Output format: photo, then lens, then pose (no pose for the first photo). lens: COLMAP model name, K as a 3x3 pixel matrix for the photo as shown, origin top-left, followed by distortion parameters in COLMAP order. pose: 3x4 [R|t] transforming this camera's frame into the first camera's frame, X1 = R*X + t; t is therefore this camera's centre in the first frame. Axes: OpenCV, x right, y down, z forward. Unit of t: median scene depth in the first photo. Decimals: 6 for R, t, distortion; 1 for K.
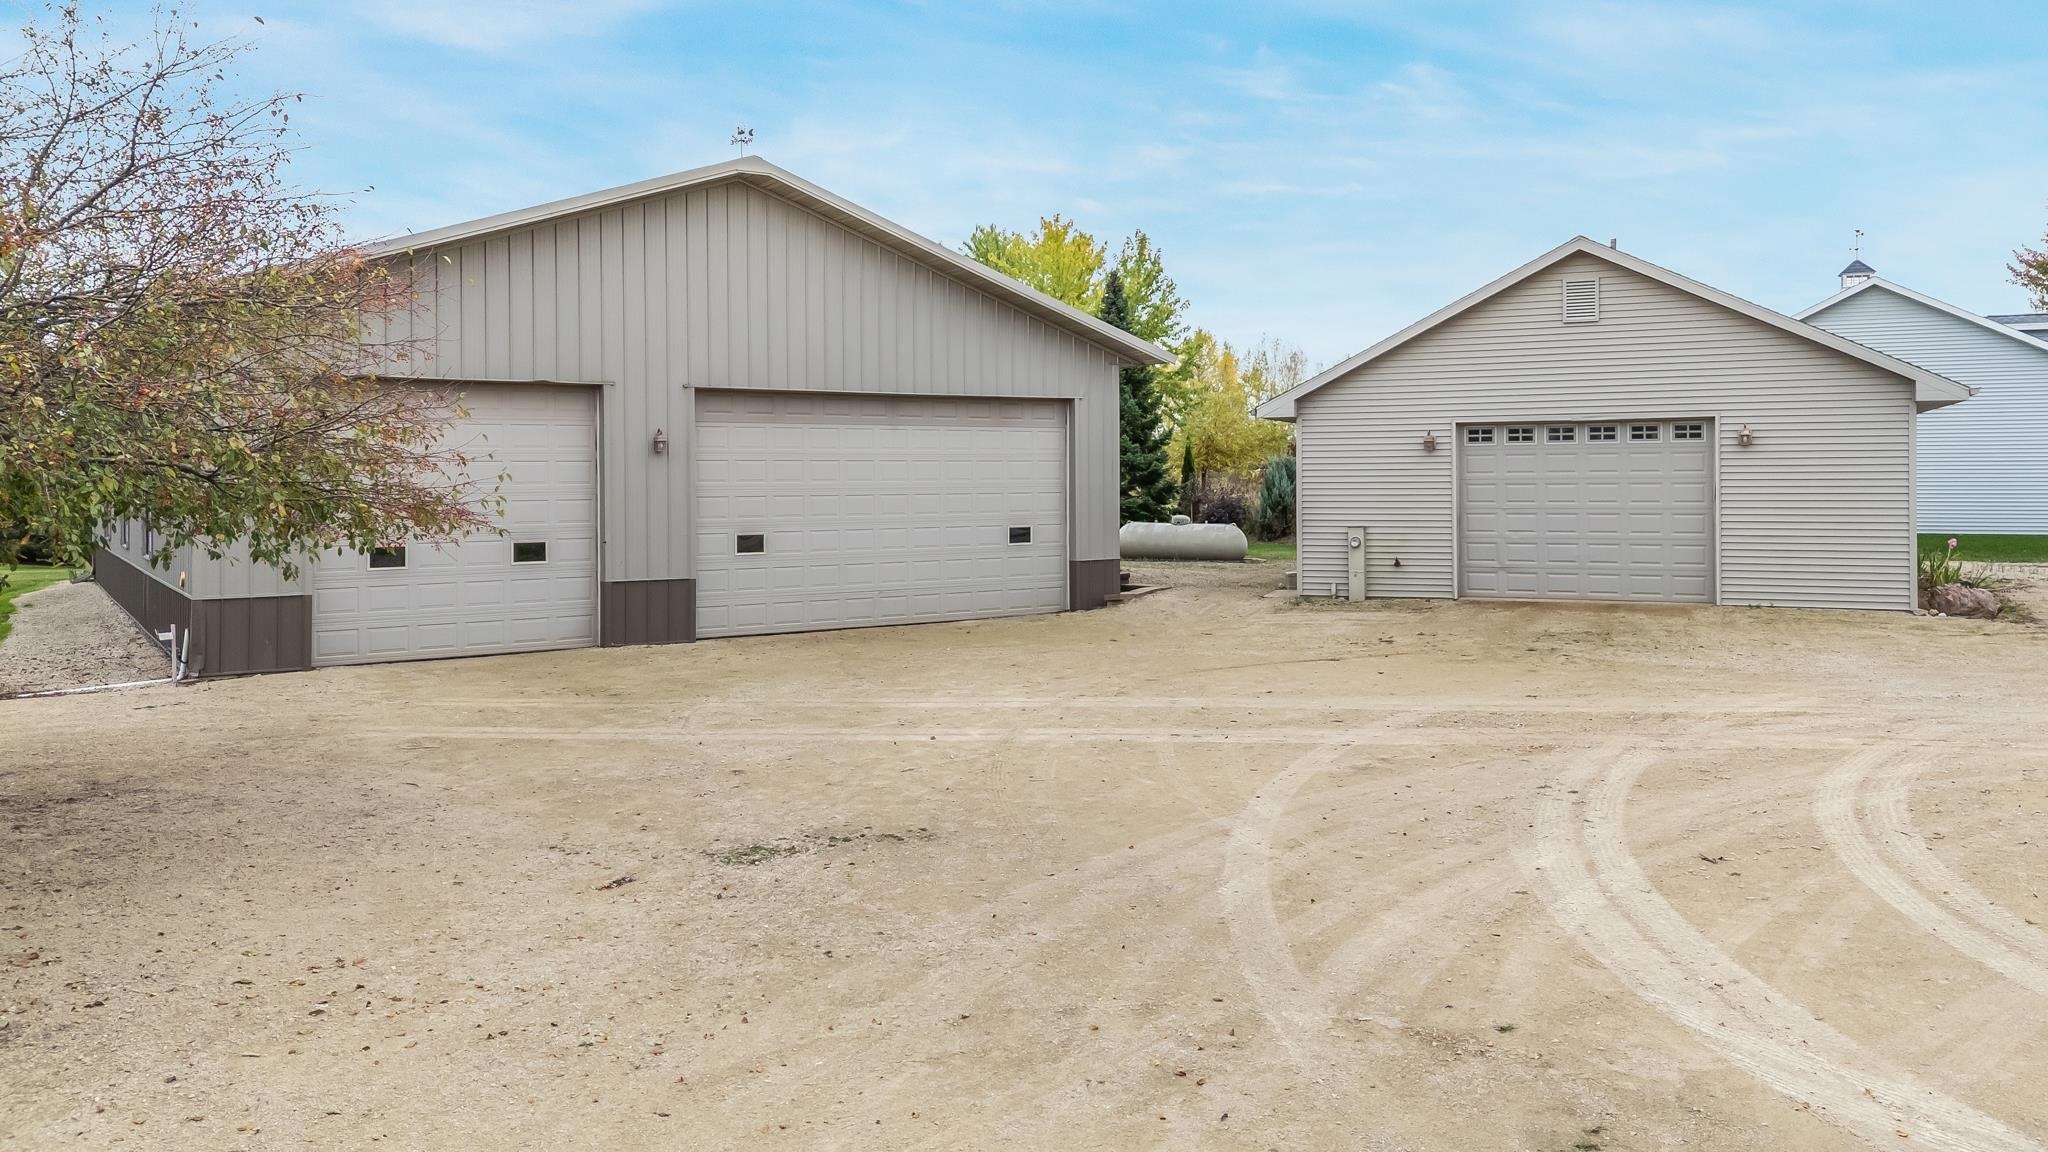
lens RADIAL K [[1483.9, 0, 1060.4], [0, 1483.9, 502.2], [0, 0, 1]] dist [0.079107, 0.000074]
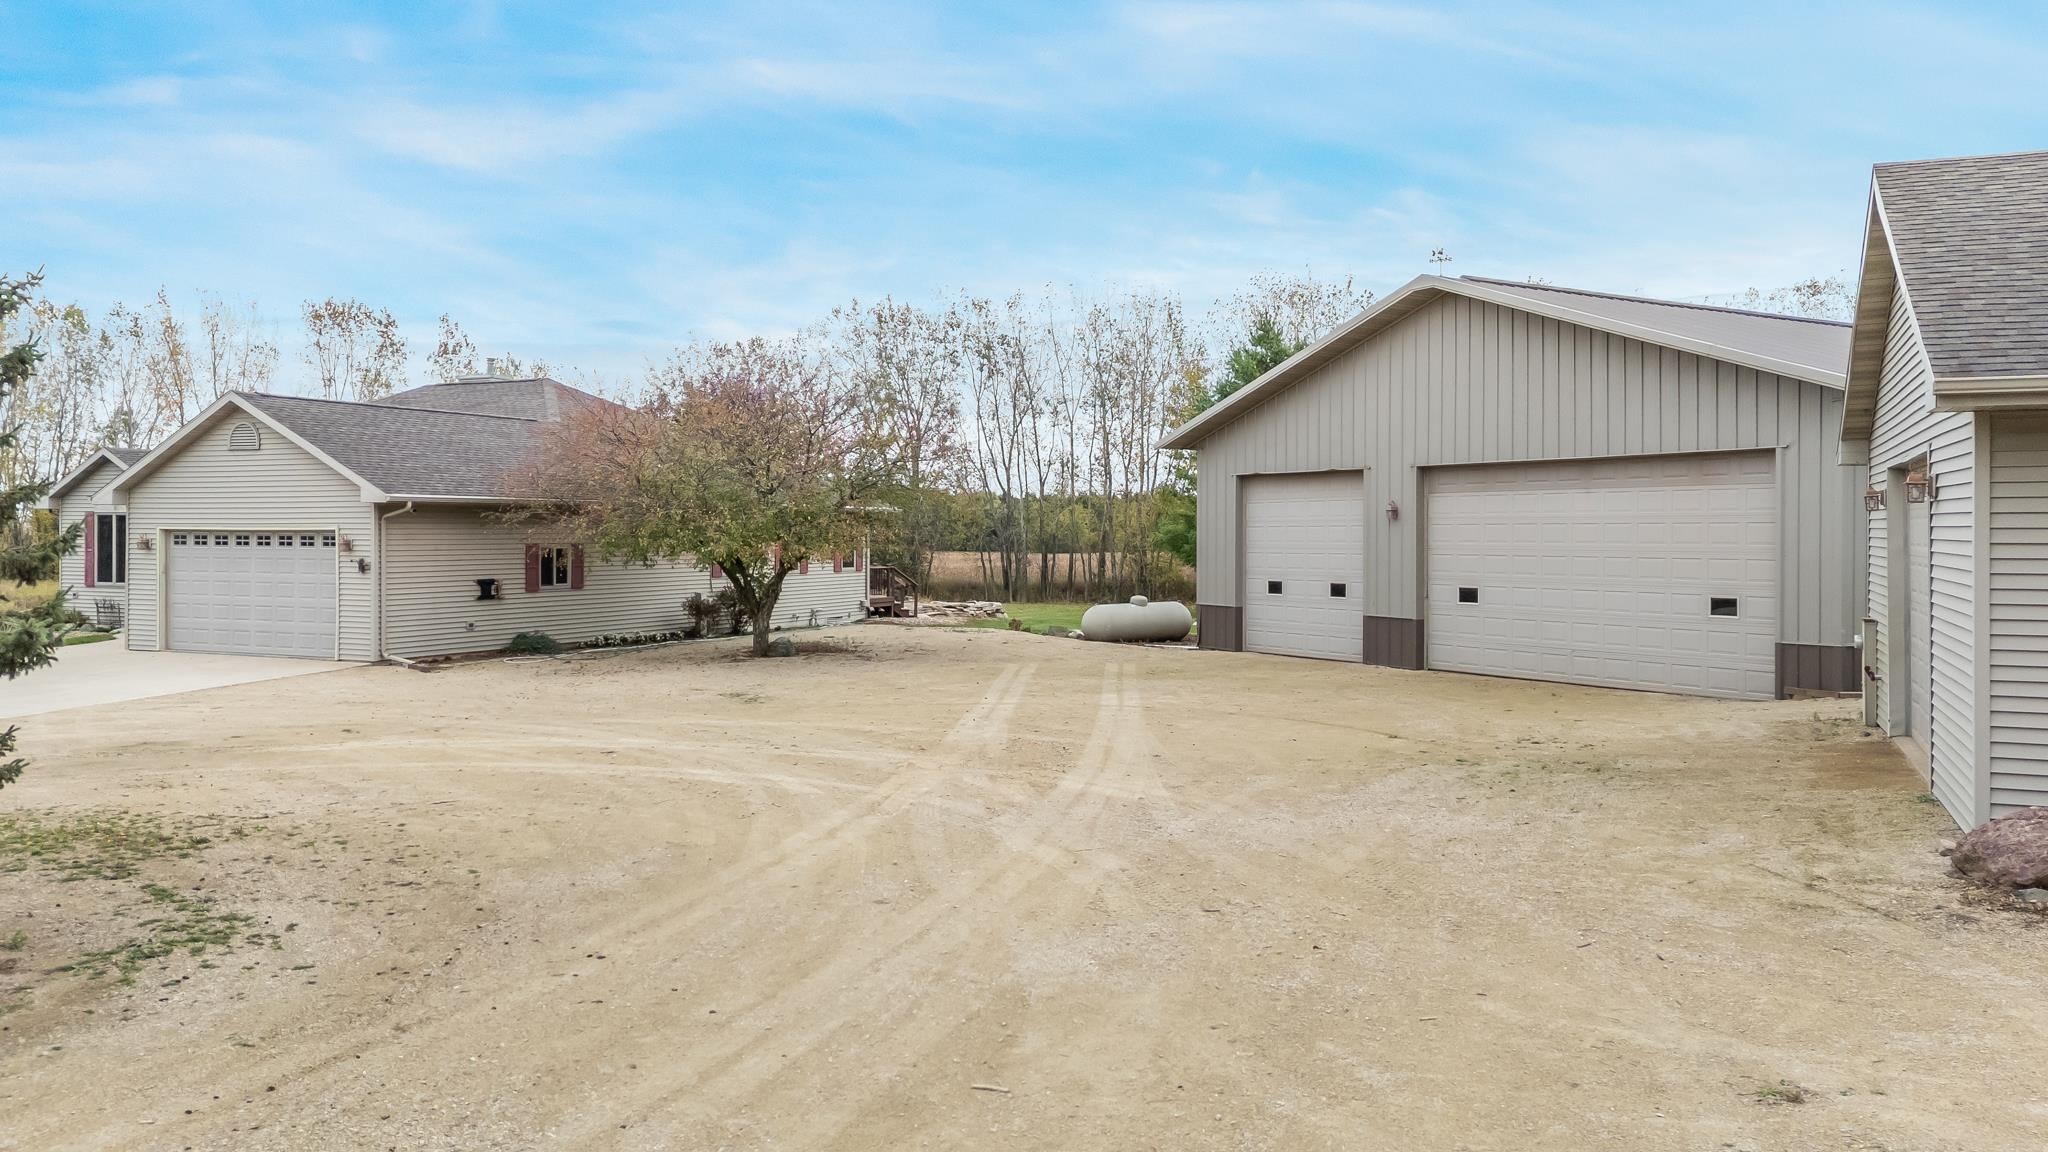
lens RADIAL K [[1526.9, 0, 1036.1], [0, 1526.9, 520.2], [0, 0, 1]] dist [0.101871, -0.130063]
pose [[-0.039066, -0.007510, -0.999208, 1.045377], [-0.019883, 0.999780, -0.006737, -0.016908], [0.999039, 0.019604, -0.039207, 0.722459]]
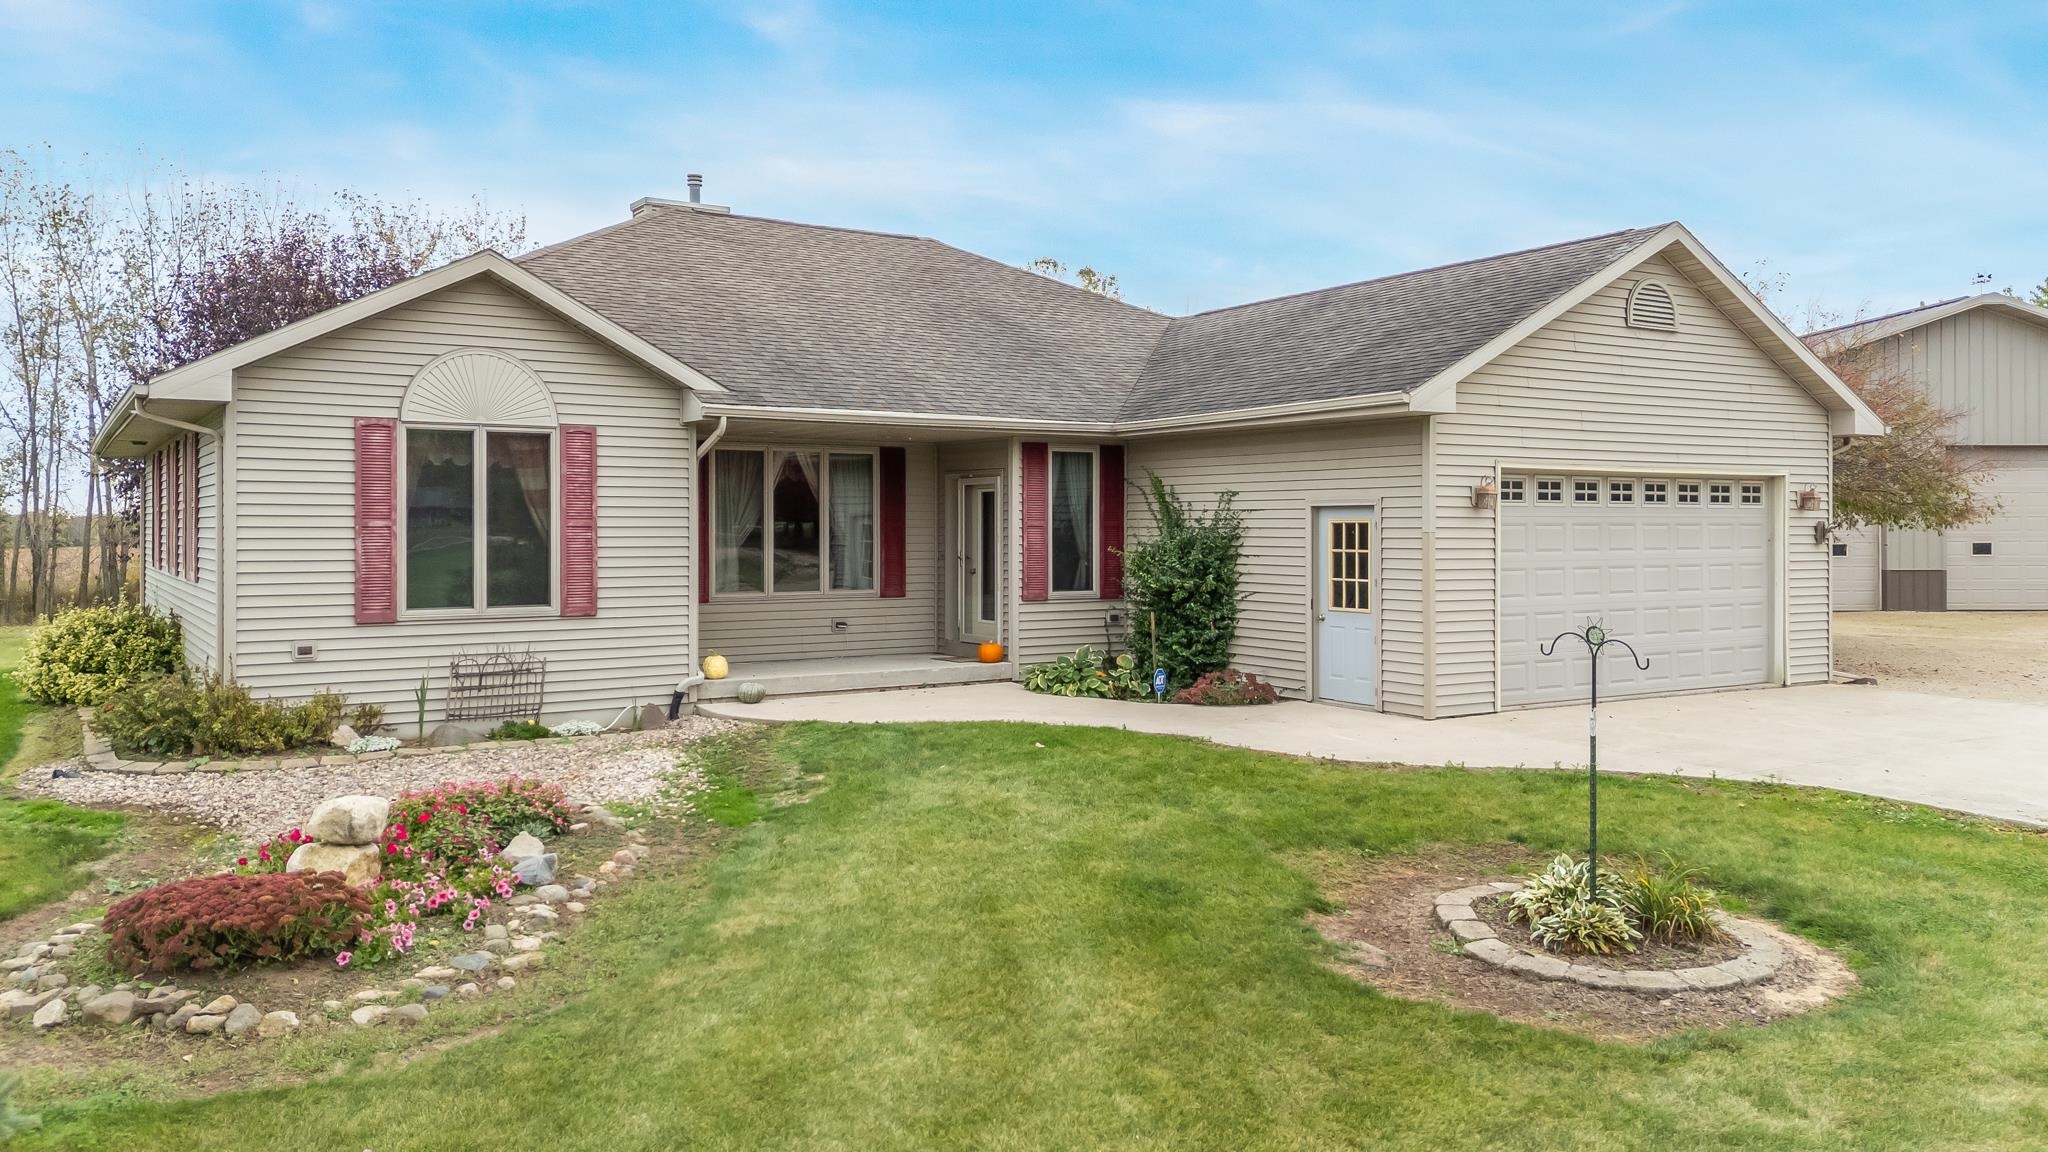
lens RADIAL K [[1526.9, 0, 1036.1], [0, 1526.9, 520.2], [0, 0, 1]] dist [0.101871, -0.130063]
pose [[0.831879, -0.002014, -0.554953, -0.133817], [-0.008413, 0.999833, -0.016239, 0.034752], [0.554893, 0.018177, 0.831723, -0.845014]]
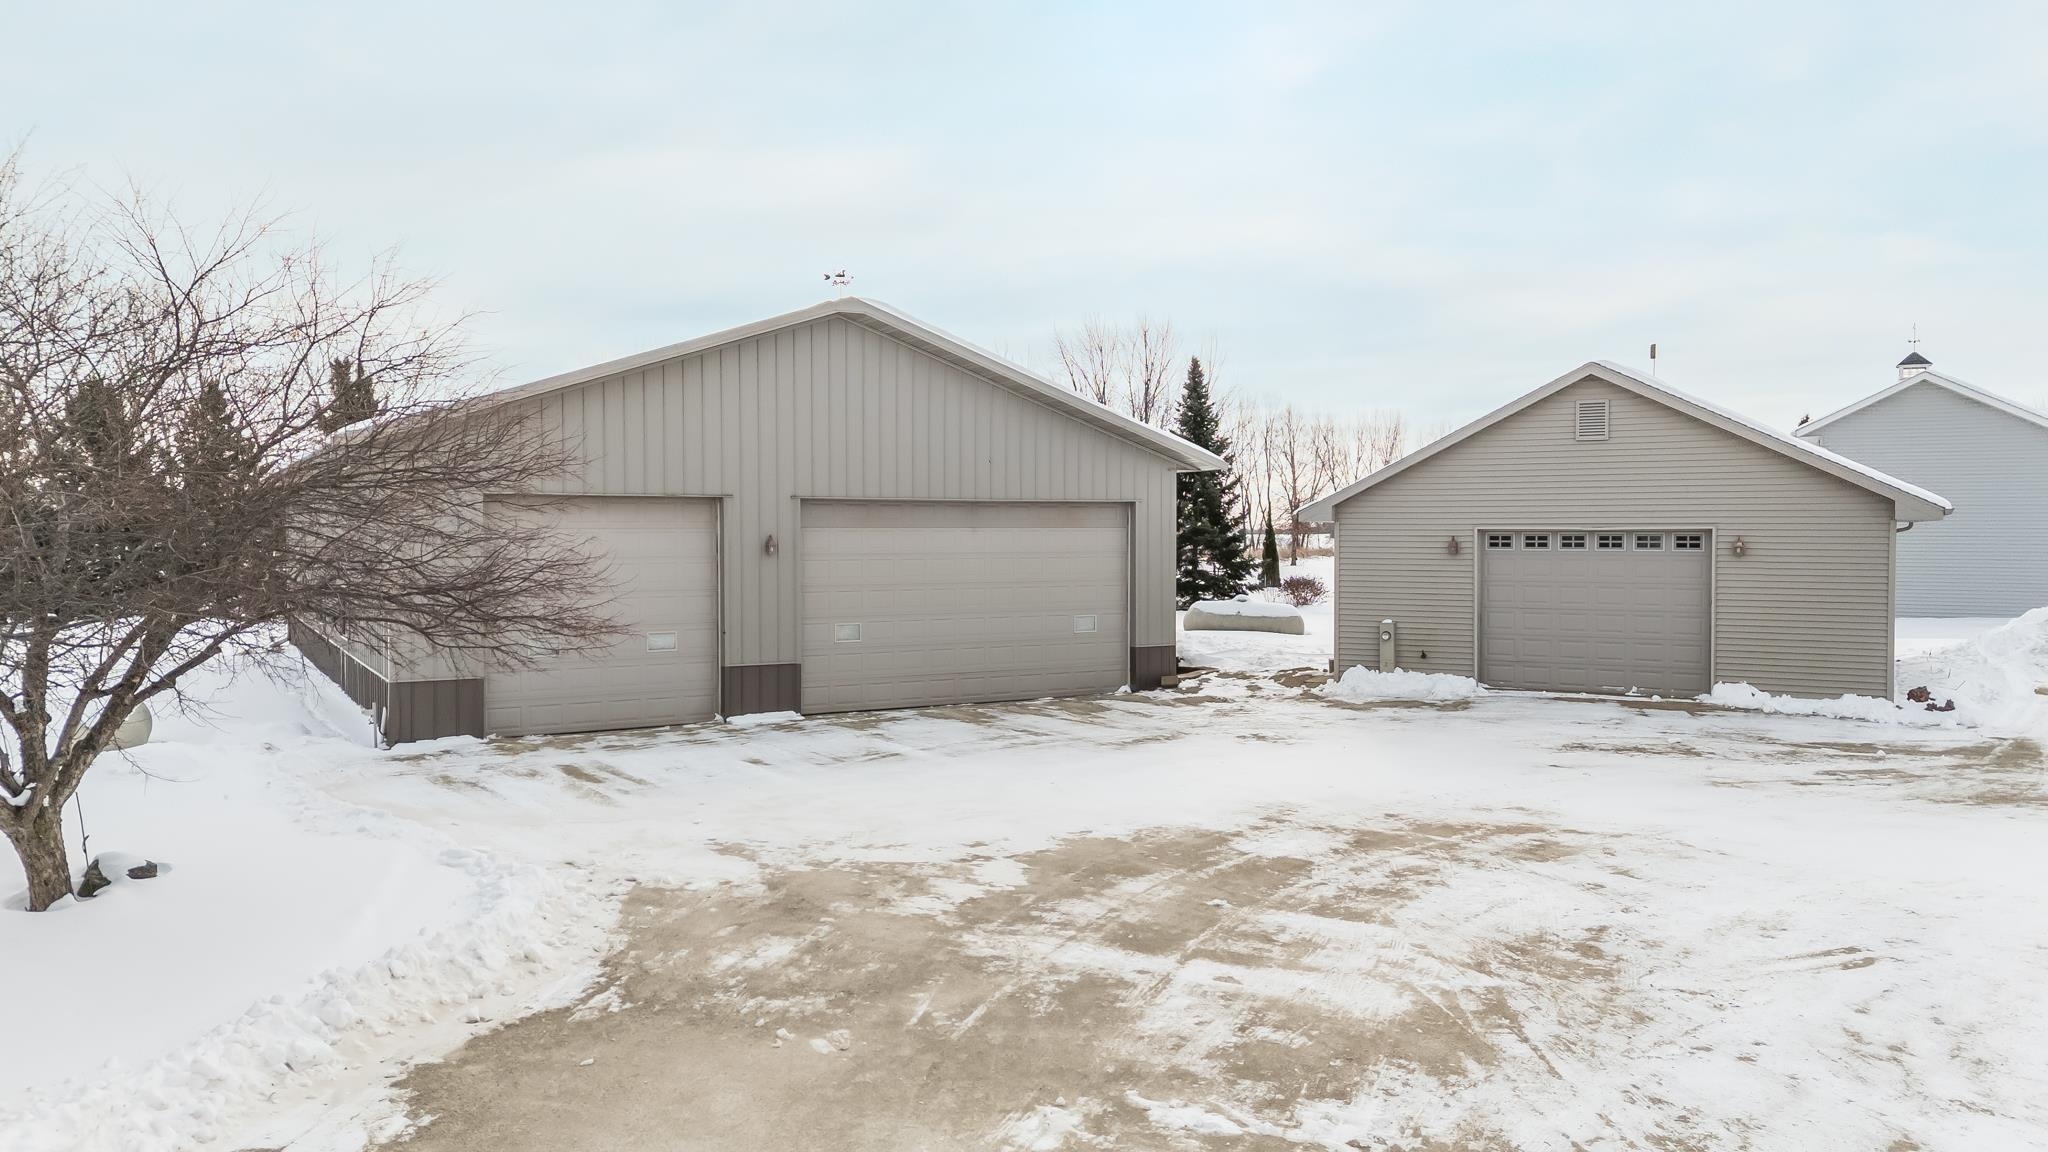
lens RADIAL K [[1497.2, 0, 1024.0], [0, 1497.2, 576.0], [0, 0, 1]] dist [0.116263, -0.105079]
pose [[0.995380, 0.004666, -0.095904, 0.038515], [-0.003253, 0.999884, 0.014876, -0.033745], [0.095963, -0.014495, 0.995279, -0.138814]]
